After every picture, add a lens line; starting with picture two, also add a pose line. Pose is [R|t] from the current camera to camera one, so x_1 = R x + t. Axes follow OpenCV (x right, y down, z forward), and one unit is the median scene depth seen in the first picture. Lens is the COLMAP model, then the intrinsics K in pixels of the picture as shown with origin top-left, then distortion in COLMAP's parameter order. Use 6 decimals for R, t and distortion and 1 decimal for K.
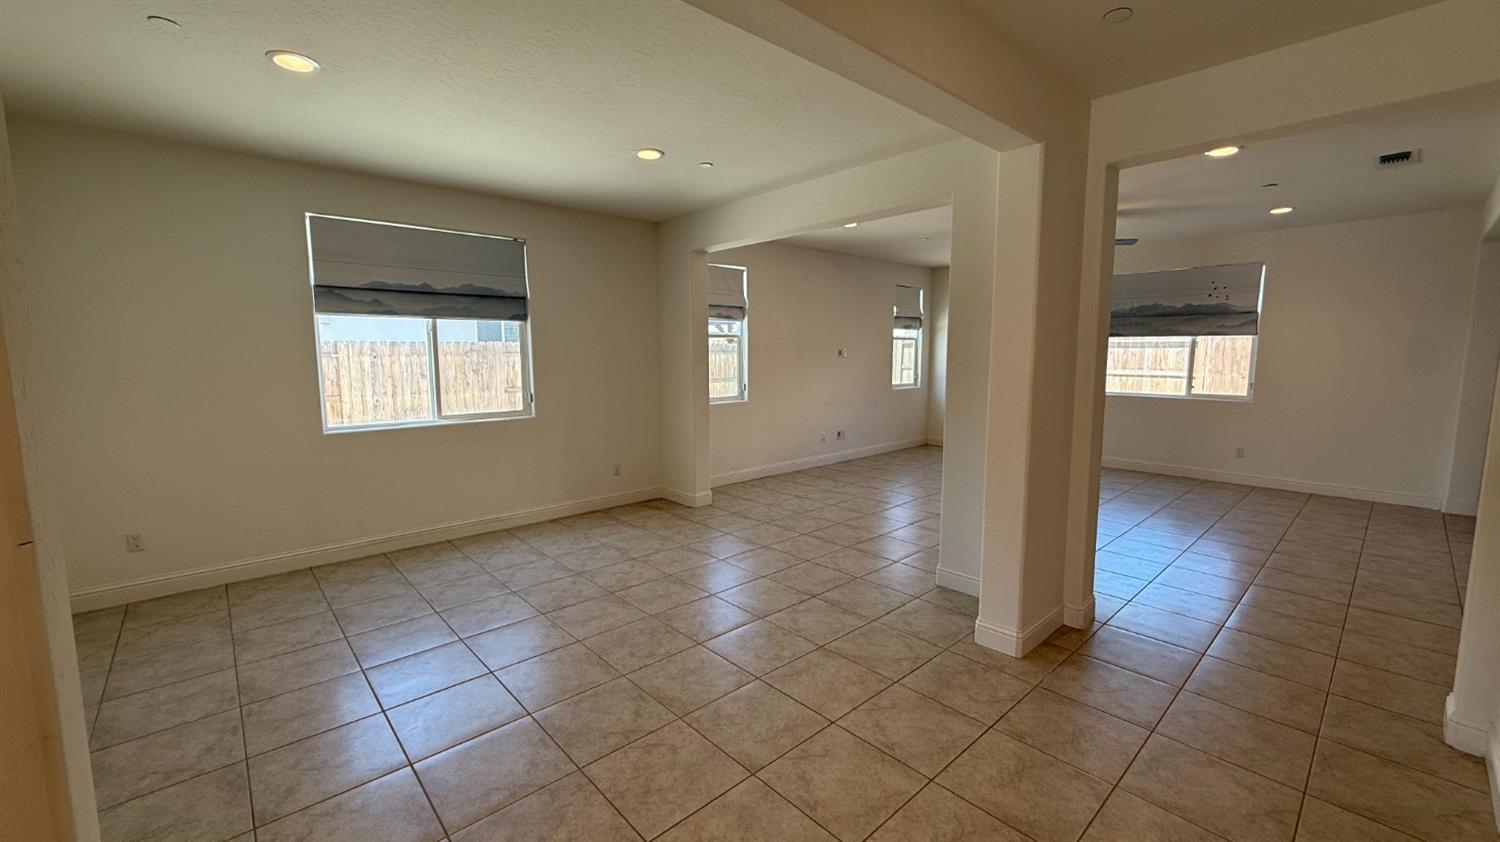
lens RADIAL K [[600.9, 0, 749.7], [0, 600.9, 419.4], [0, 0, 1]] dist [0.001185, 0.000103]
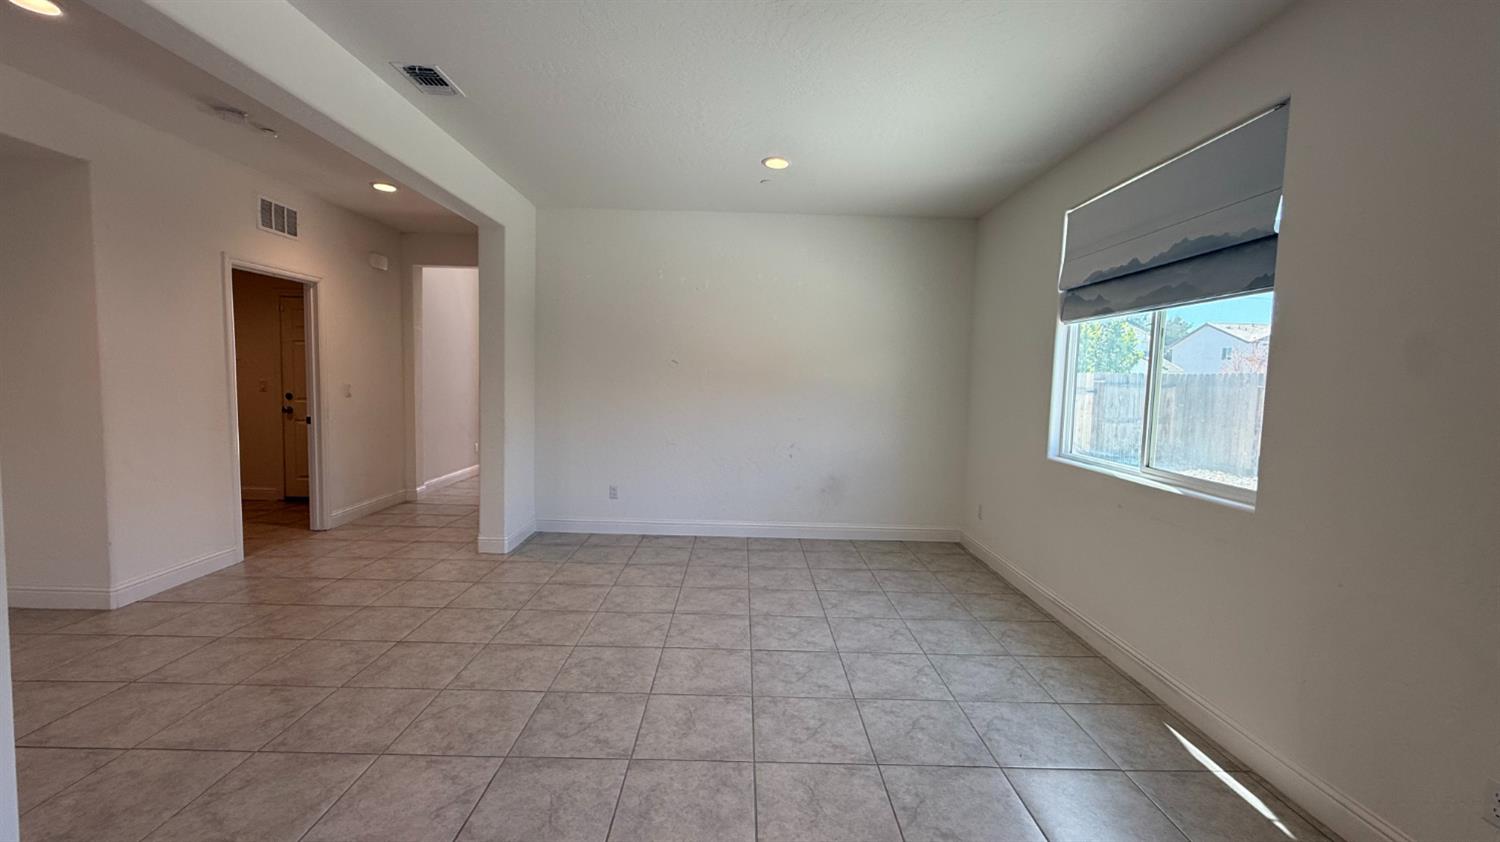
lens RADIAL K [[600.9, 0, 749.3], [0, 600.9, 421.3], [0, 0, 1]] dist [0.001185, 0.000103]
pose [[-0.669993, 0.037527, -0.741418, 0.244439], [-0.109052, 0.982912, 0.148296, -0.111624], [0.734314, 0.180210, -0.654452, 1.233019]]
